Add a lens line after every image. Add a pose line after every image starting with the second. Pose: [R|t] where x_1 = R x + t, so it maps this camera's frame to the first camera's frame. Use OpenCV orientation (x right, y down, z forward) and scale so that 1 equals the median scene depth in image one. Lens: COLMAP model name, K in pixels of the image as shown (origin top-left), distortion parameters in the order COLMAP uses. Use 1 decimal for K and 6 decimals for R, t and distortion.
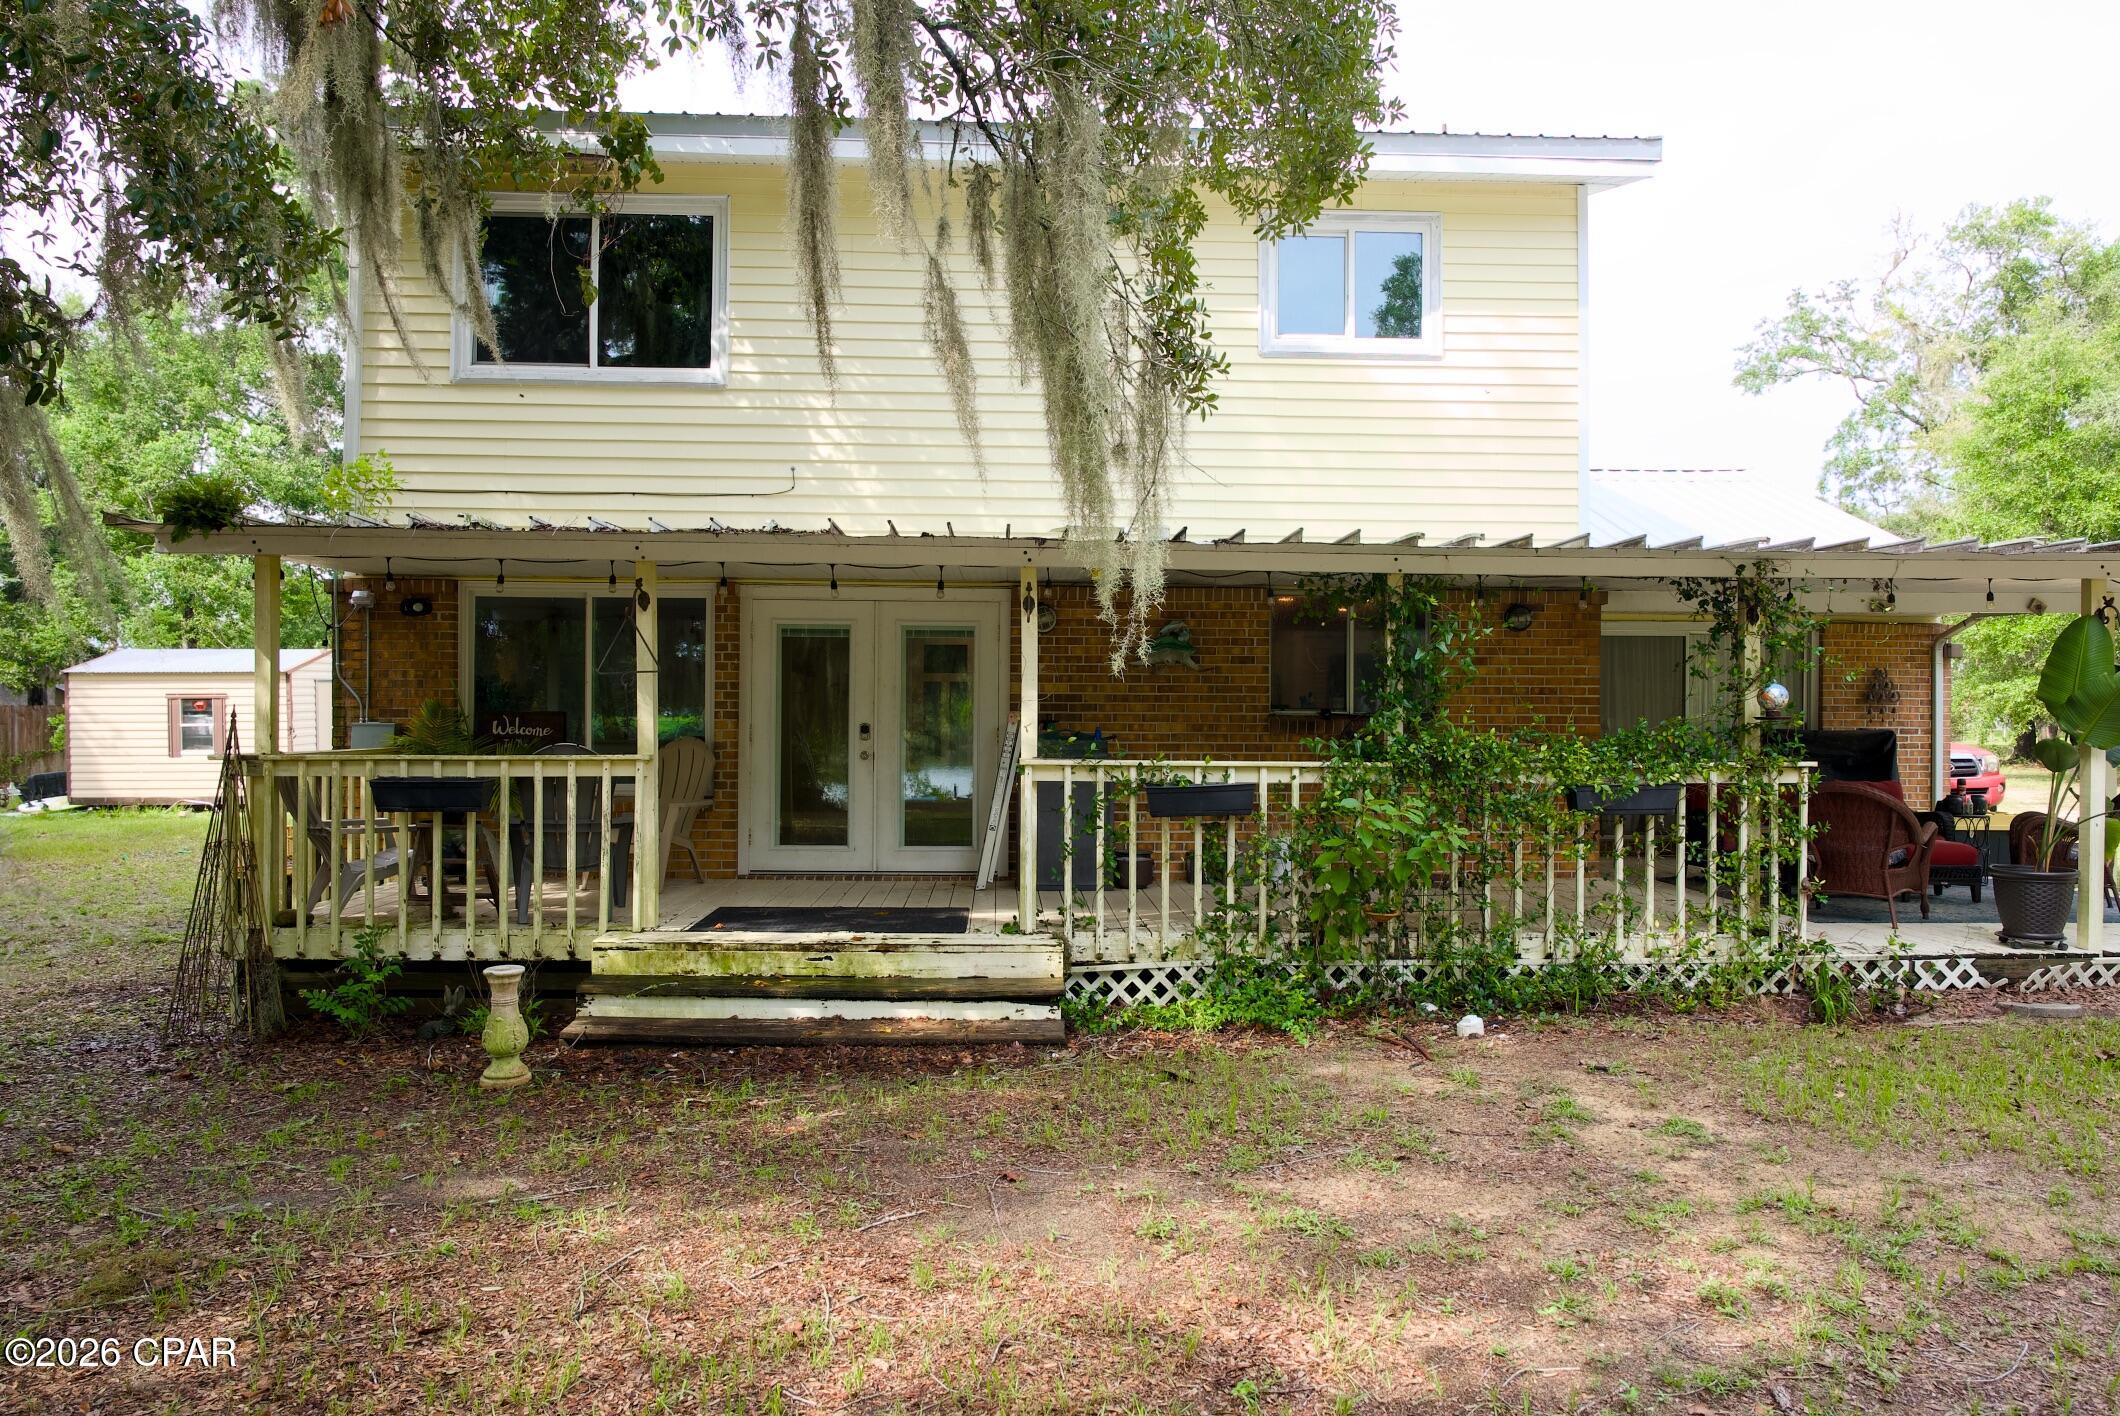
lens RADIAL K [[1435.4, 0, 1060.0], [0, 1435.4, 708.0], [0, 0, 1]] dist [-0.017006, -0.019167]
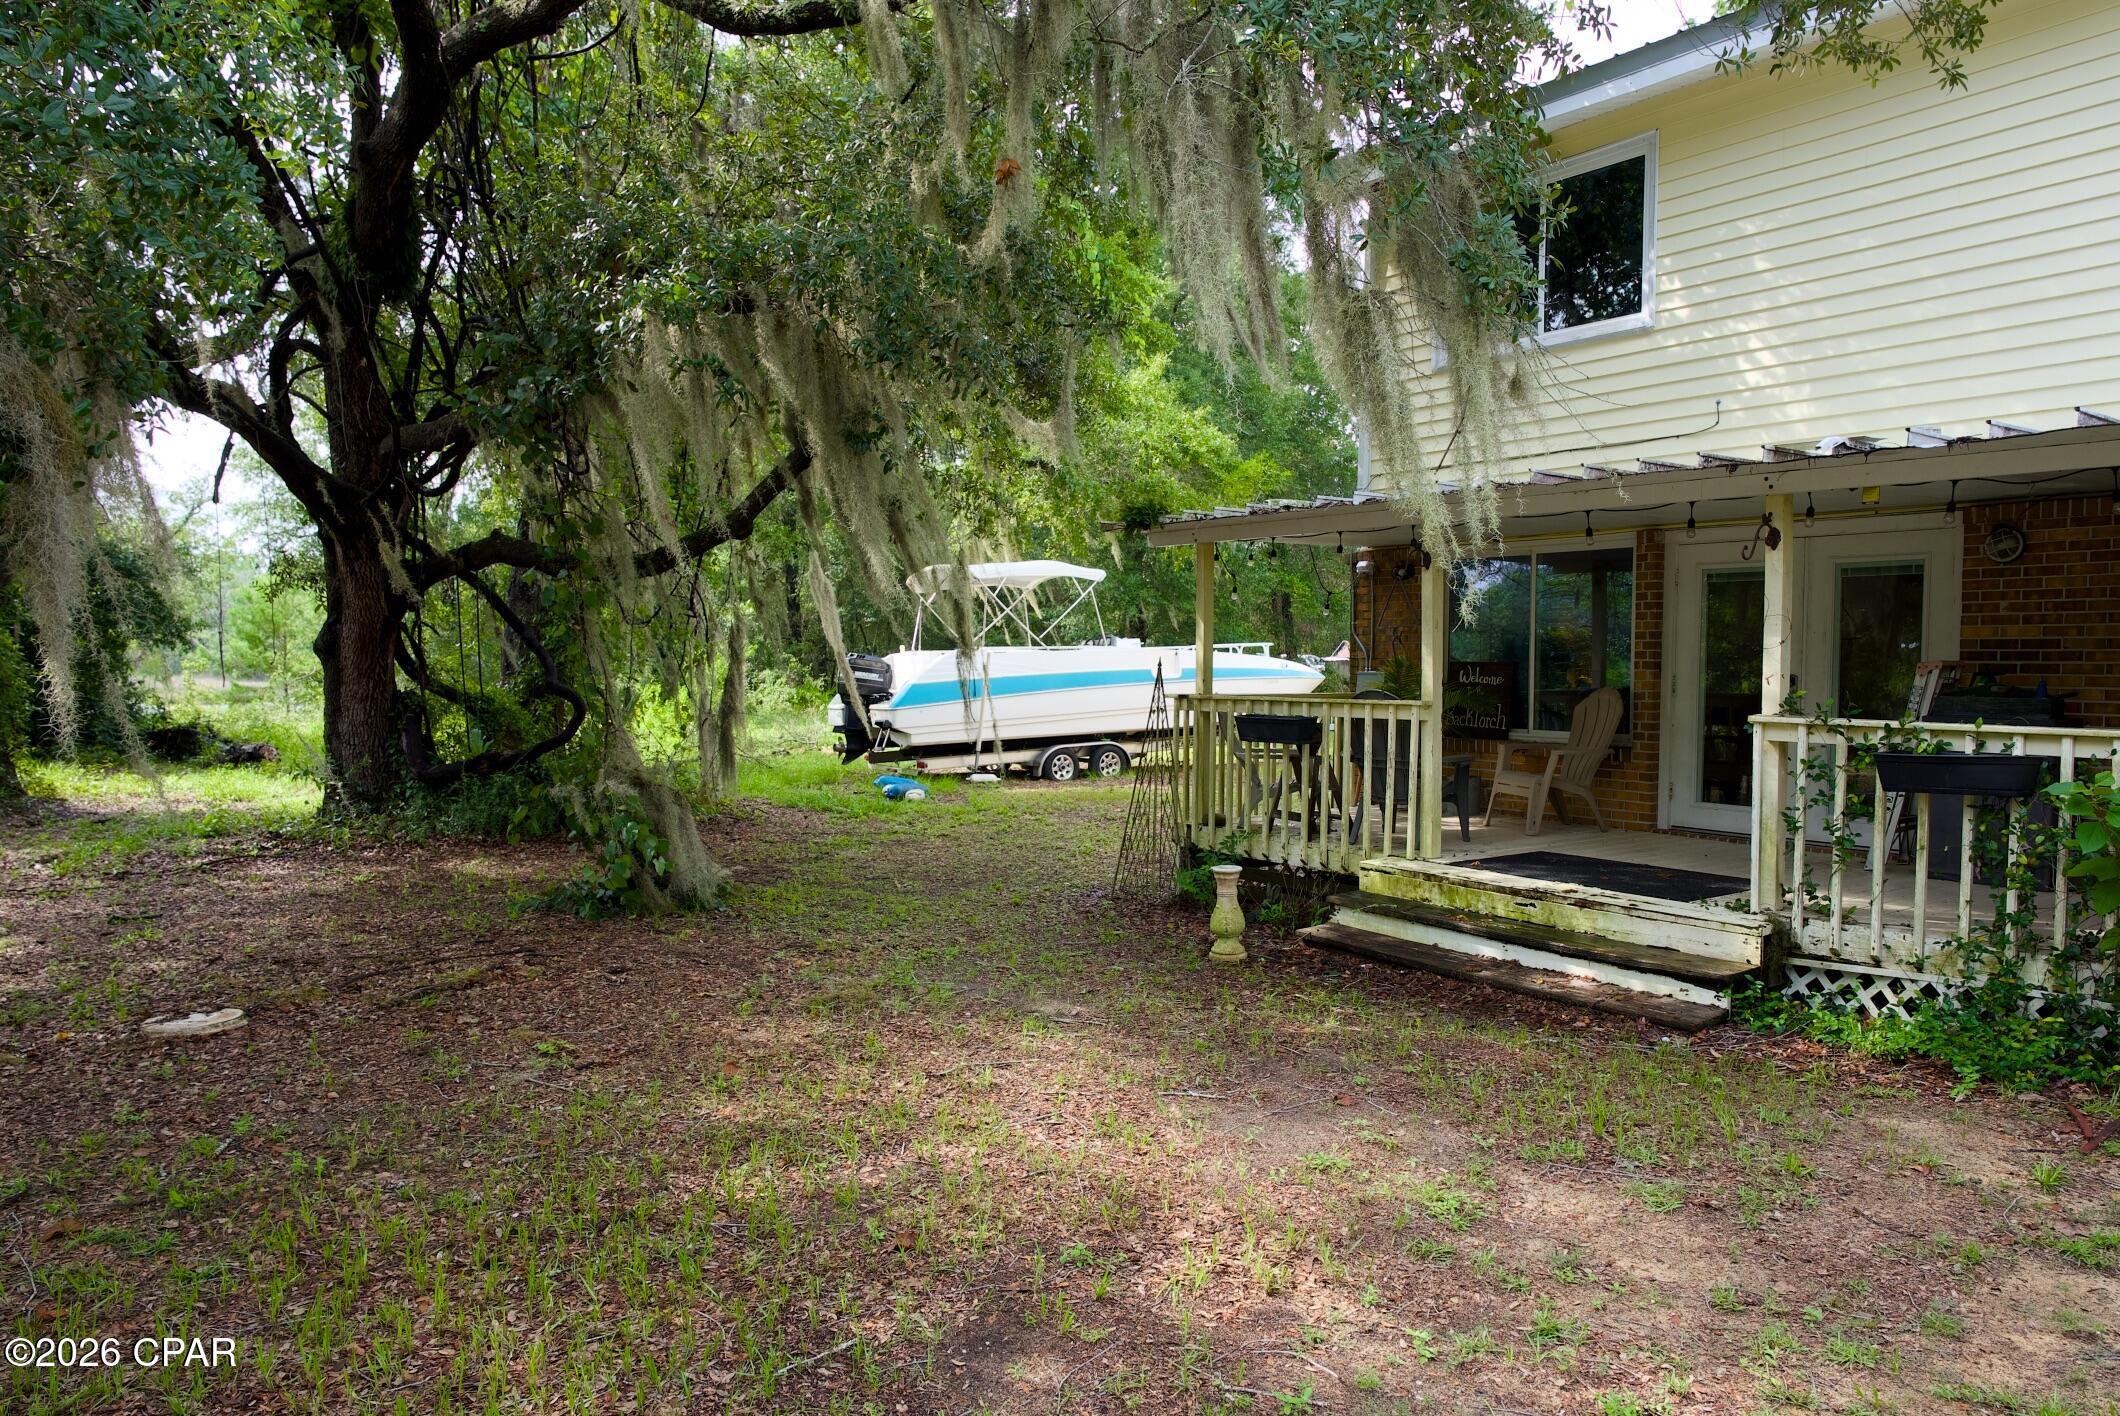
lens RADIAL K [[1435.4, 0, 1060.0], [0, 1435.4, 708.0], [0, 0, 1]] dist [-0.017006, -0.019167]
pose [[0.532337, 0.025343, -0.846153, 0.487642], [0.003993, 0.999465, 0.032447, 0.001091], [0.846523, -0.020652, 0.531952, 0.173823]]
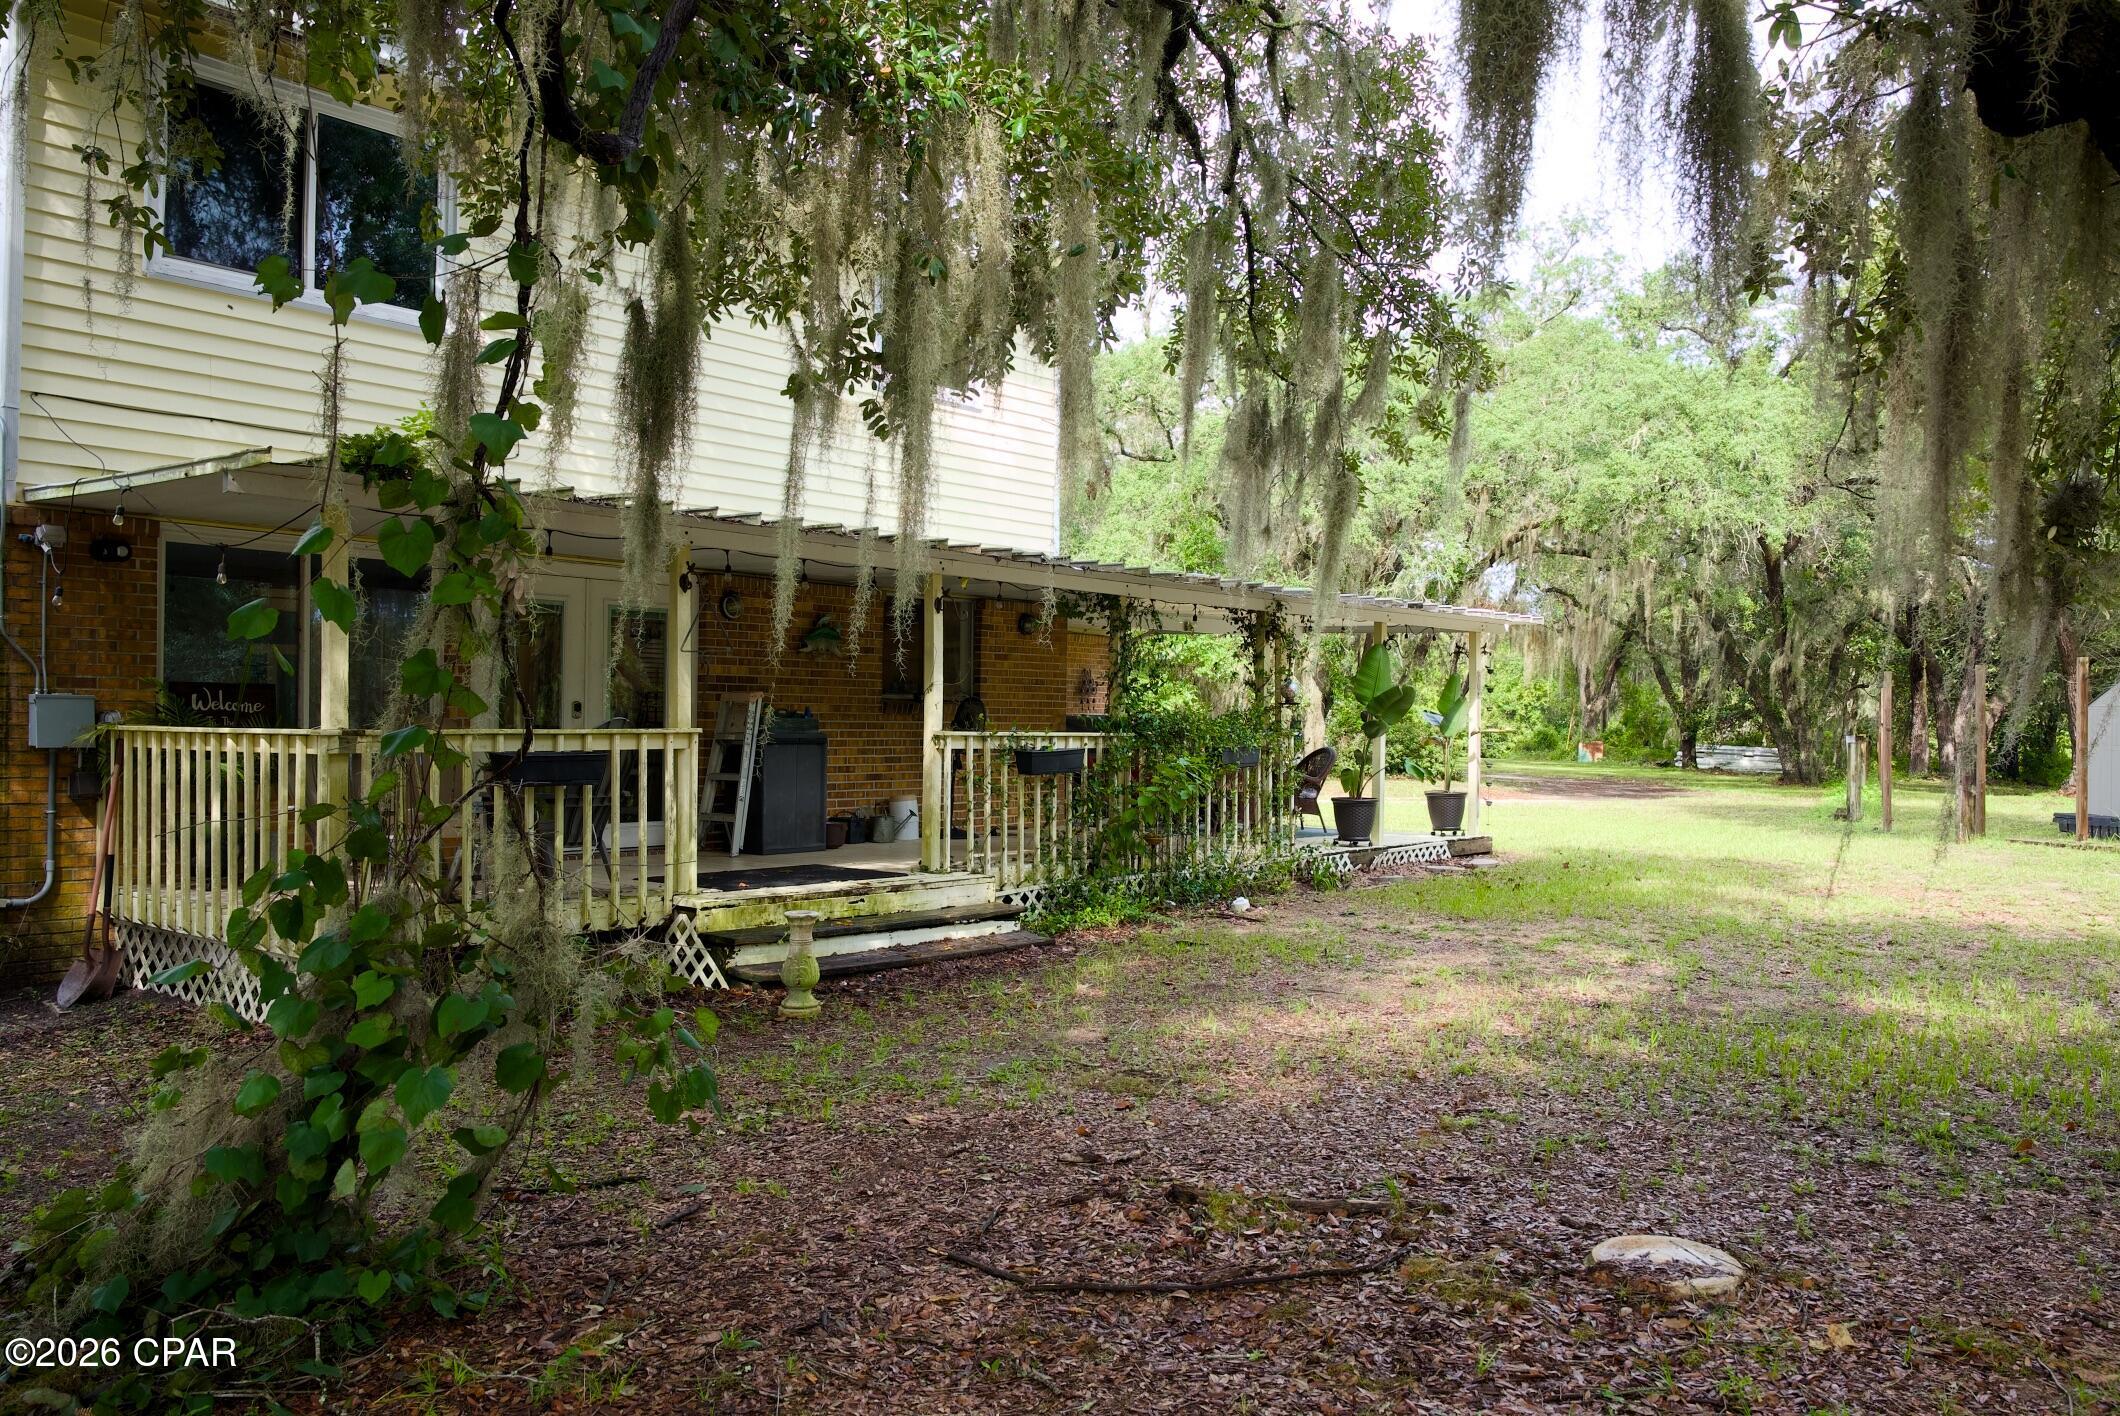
lens RADIAL K [[1703.8, 0, 1060.0], [0, 1703.8, 708.0], [0, 0, 1]] dist [0.008154, 0.001891]
pose [[0.664732, 0.006530, 0.747053, -1.041981], [-0.012187, 0.999924, 0.002103, 0.011582], [-0.746982, -0.010502, 0.664761, -0.043144]]
